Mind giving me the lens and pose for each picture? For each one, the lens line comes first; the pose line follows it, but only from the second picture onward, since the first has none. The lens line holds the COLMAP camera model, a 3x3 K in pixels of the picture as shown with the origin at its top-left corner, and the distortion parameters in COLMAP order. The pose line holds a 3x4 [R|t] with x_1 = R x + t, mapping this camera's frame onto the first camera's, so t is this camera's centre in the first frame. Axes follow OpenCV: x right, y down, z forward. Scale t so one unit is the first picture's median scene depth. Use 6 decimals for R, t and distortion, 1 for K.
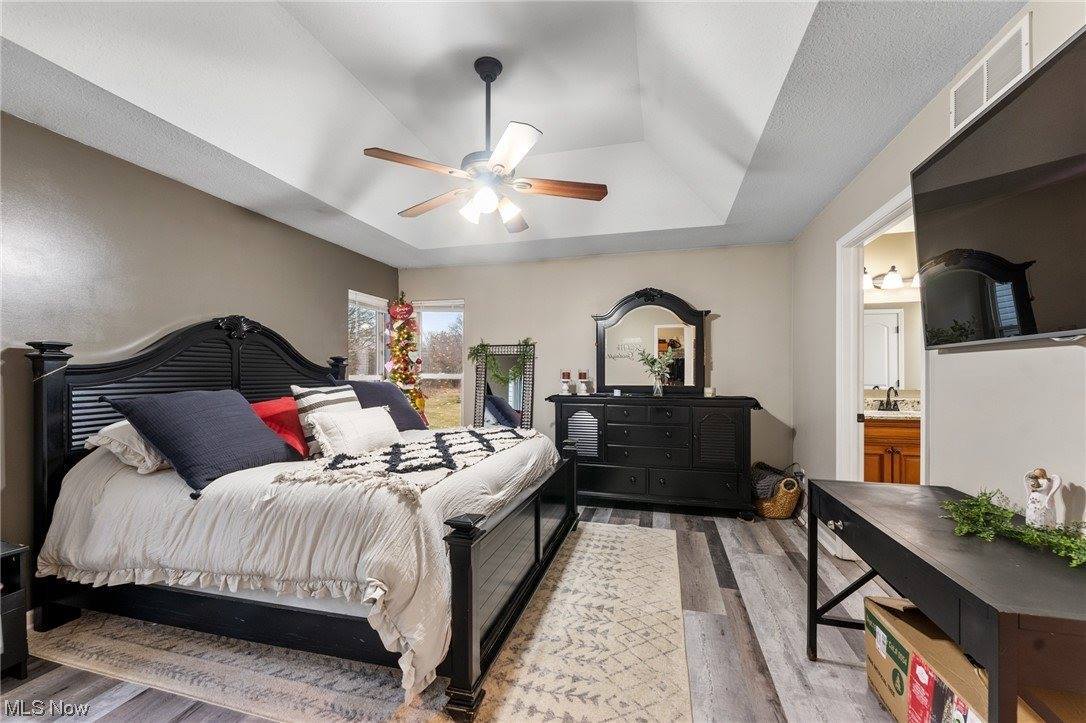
lens RADIAL K [[436.2, 0, 539.5], [0, 436.2, 371.7], [0, 0, 1]] dist [-0.000055, 0.000496]
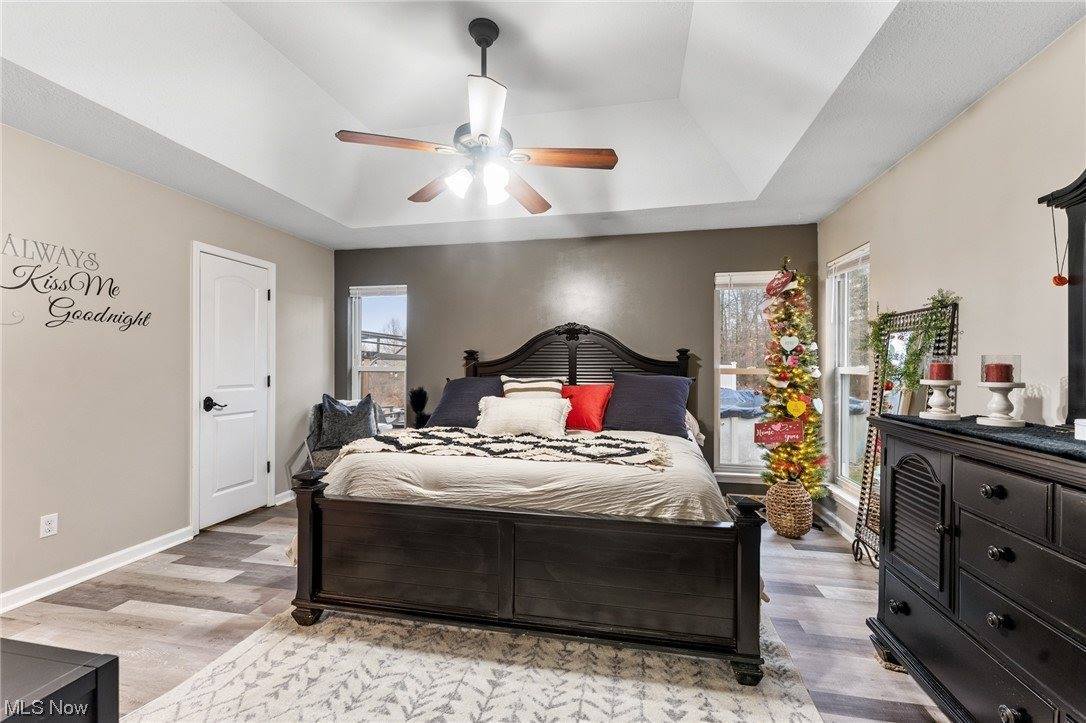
lens RADIAL K [[436.2, 0, 544.9], [0, 436.2, 364.0], [0, 0, 1]] dist [-0.000055, 0.000496]
pose [[0.079899, -0.003263, -0.996798, 0.582659], [0.002859, 0.999991, -0.003044, 0.001444], [0.996799, -0.002607, 0.079908, 0.767261]]
